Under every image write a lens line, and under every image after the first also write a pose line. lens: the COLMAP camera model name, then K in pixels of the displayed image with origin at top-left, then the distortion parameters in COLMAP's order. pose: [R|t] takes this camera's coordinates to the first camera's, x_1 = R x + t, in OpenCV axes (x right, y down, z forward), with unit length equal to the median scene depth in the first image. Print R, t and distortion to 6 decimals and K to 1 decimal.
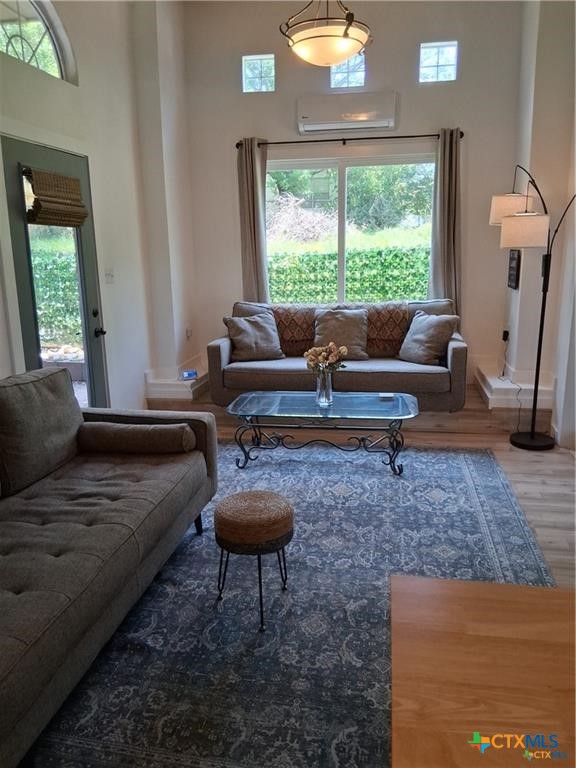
lens RADIAL K [[576.8, 0, 284.4], [0, 576.8, 383.4], [0, 0, 1]] dist [0.004867, -0.019662]
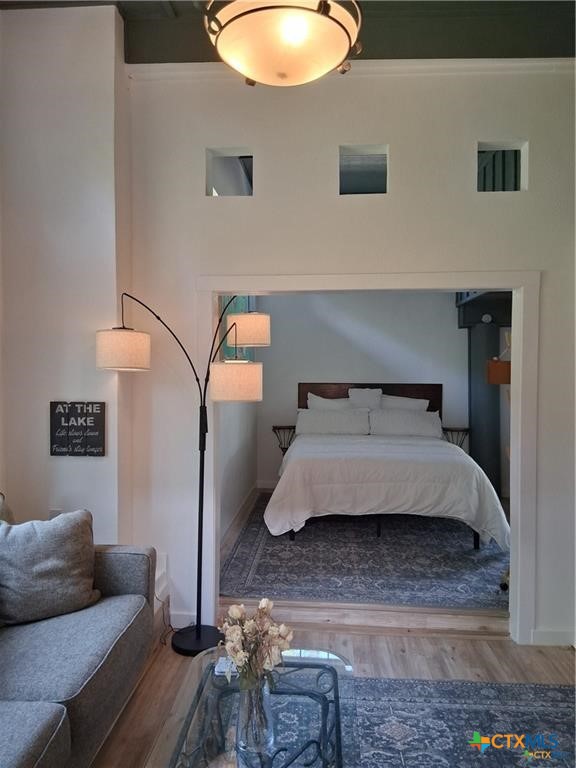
lens RADIAL K [[576.8, 0, 284.1], [0, 576.8, 381.9], [0, 0, 1]] dist [0.004867, -0.019662]
pose [[-0.133231, 0.004661, 0.991074, -0.419834], [0.209406, 0.977545, 0.023553, -0.272177], [-0.968710, 0.210675, -0.131215, 1.038888]]
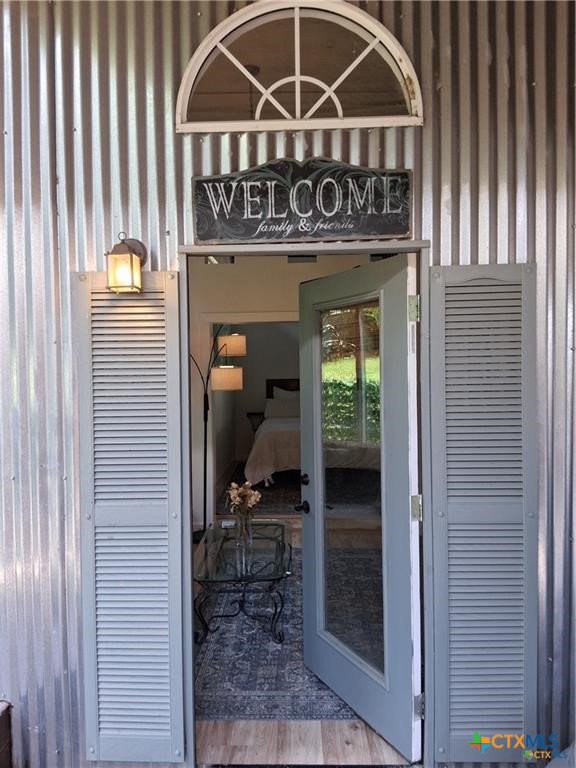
lens RADIAL K [[576.8, 0, 287.6], [0, 576.8, 383.3], [0, 0, 1]] dist [0.004867, -0.019662]
pose [[-0.187098, -0.001393, 0.982340, -0.989736], [0.221895, 0.974093, 0.043644, -0.284488], [-0.956952, 0.226142, -0.181942, 1.111403]]
